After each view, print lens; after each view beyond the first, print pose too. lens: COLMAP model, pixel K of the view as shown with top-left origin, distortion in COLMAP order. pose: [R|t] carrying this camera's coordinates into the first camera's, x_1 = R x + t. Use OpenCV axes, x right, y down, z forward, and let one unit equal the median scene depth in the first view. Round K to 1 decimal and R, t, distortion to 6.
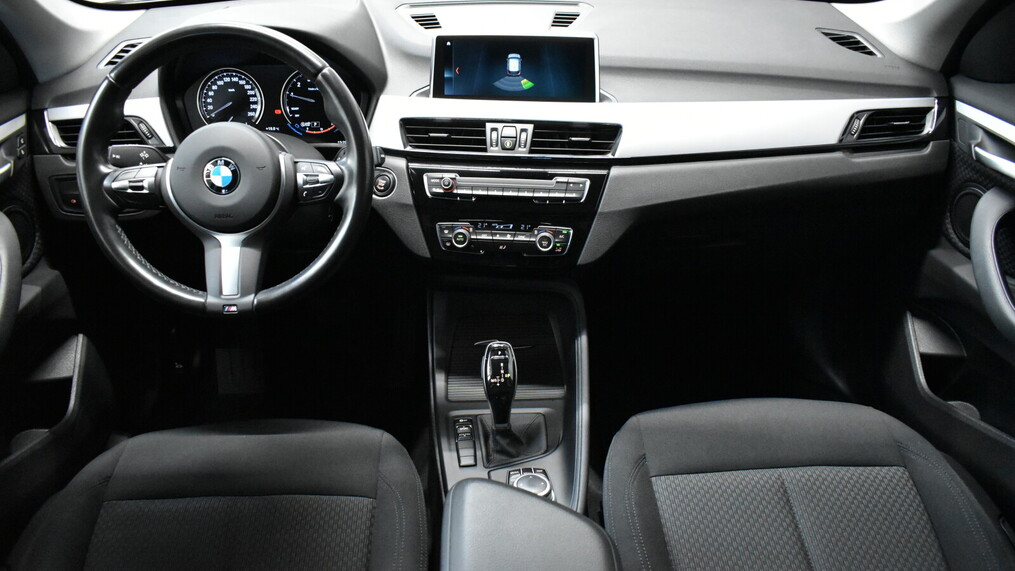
lens RADIAL K [[783.0, 0, 506.5], [0, 783.0, 289.5], [0, 0, 1]] dist [-0.011830, 0.003061]
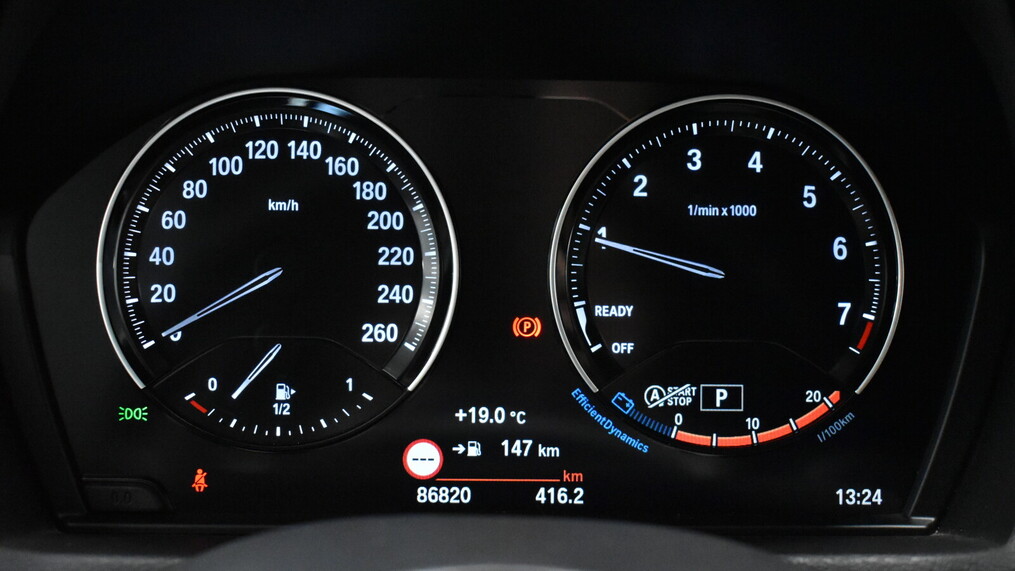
lens RADIAL K [[1171.5, 0, 506.7], [0, 1171.5, 290.1], [0, 0, 1]] dist [-0.014700, 0.000000]
pose [[0.999567, 0.026037, -0.013732, -0.311154], [-0.027933, 0.986149, -0.163491, -0.201860], [0.009285, 0.163804, 0.986449, 0.769752]]
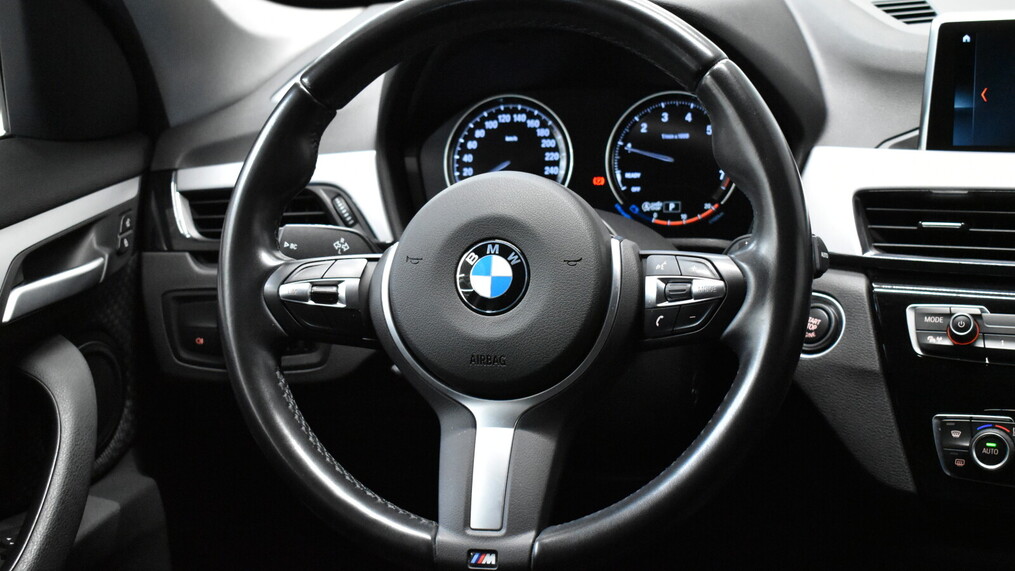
lens RADIAL K [[1563.4, 0, 507.9], [0, 1563.4, 281.4], [0, 0, 1]] dist [-0.041378, 0.000000]
pose [[0.955548, 0.022066, -0.294010, -0.061047], [-0.088404, 0.972757, -0.214310, 0.051516], [0.281271, 0.230775, 0.931466, 0.092739]]
